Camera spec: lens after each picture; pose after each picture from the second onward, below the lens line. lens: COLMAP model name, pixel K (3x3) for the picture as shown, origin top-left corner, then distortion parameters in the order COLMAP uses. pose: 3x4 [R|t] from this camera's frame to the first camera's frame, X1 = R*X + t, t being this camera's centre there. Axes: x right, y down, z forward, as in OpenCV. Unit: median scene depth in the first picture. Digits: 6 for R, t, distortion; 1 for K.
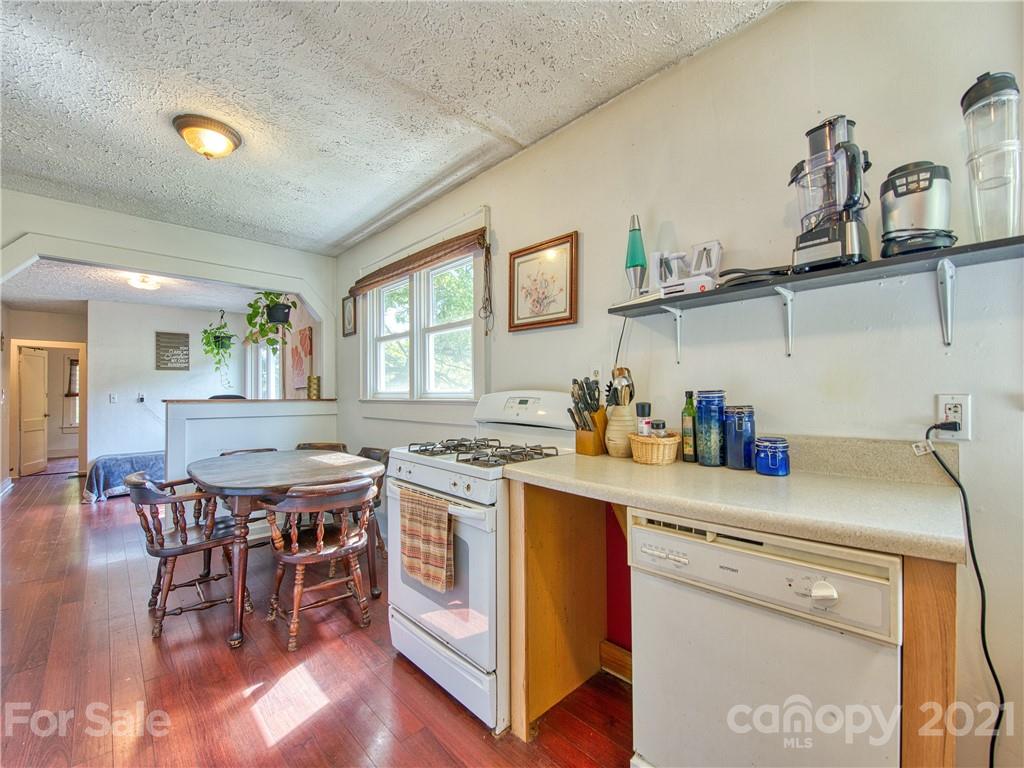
lens RADIAL K [[435.1, 0, 512.0], [0, 435.1, 384.0], [0, 0, 1]] dist [-0.010096, -0.000178]
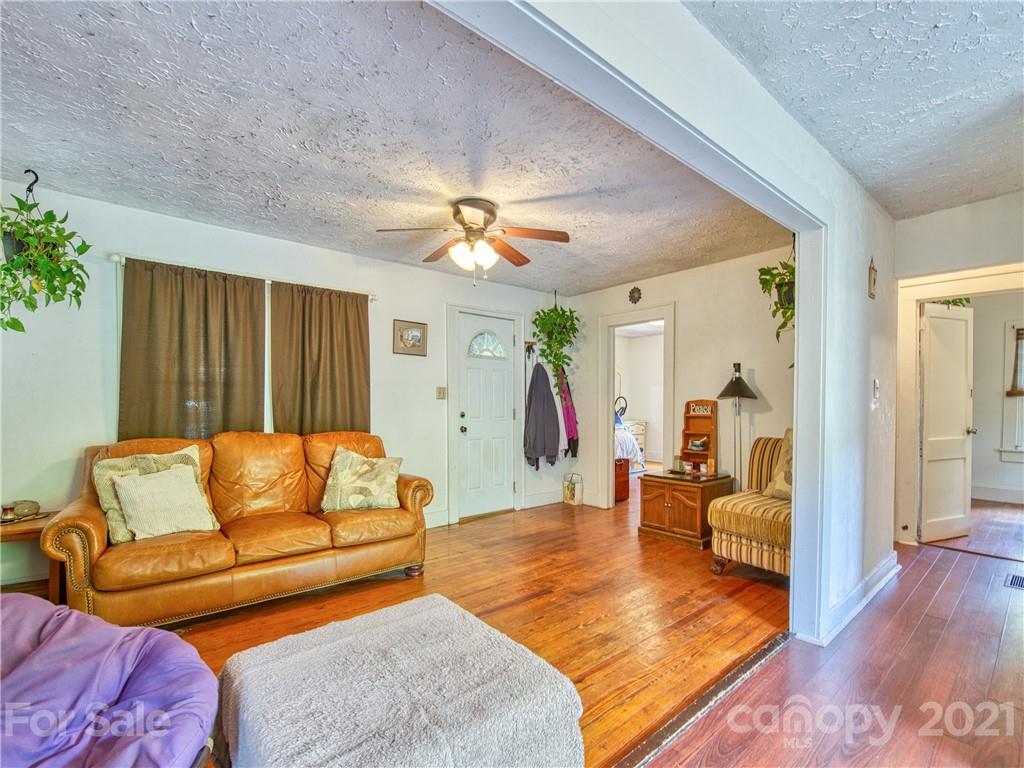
lens RADIAL K [[456.6, 0, 513.3], [0, 456.6, 405.6], [0, 0, 1]] dist [-0.003930, -0.000532]
pose [[-0.056310, 0.022301, -0.998164, -0.585841], [0.016687, 0.999632, 0.021392, 0.023769], [0.998274, -0.015452, -0.056662, 0.558702]]
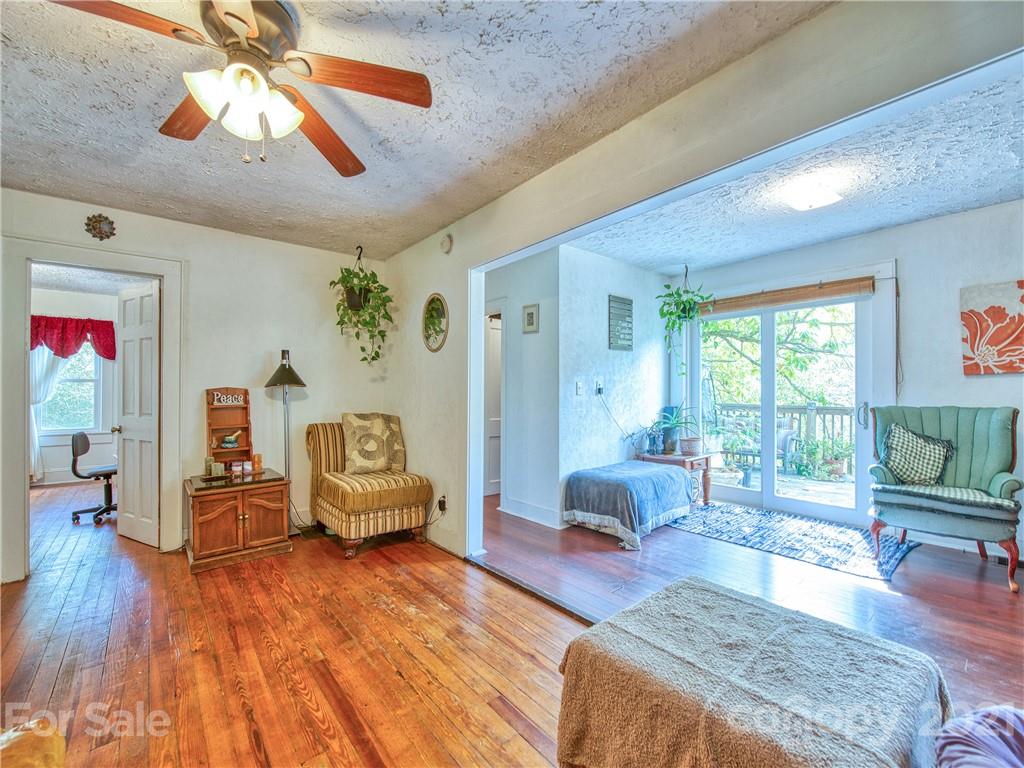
lens RADIAL K [[435.1, 0, 512.0], [0, 435.1, 384.0], [0, 0, 1]] dist [-0.010096, -0.000178]
pose [[0.998367, 0.010837, -0.056087, -0.907784], [-0.010349, 0.999906, 0.008978, 0.021080], [0.056179, -0.008383, 0.998386, 0.258024]]
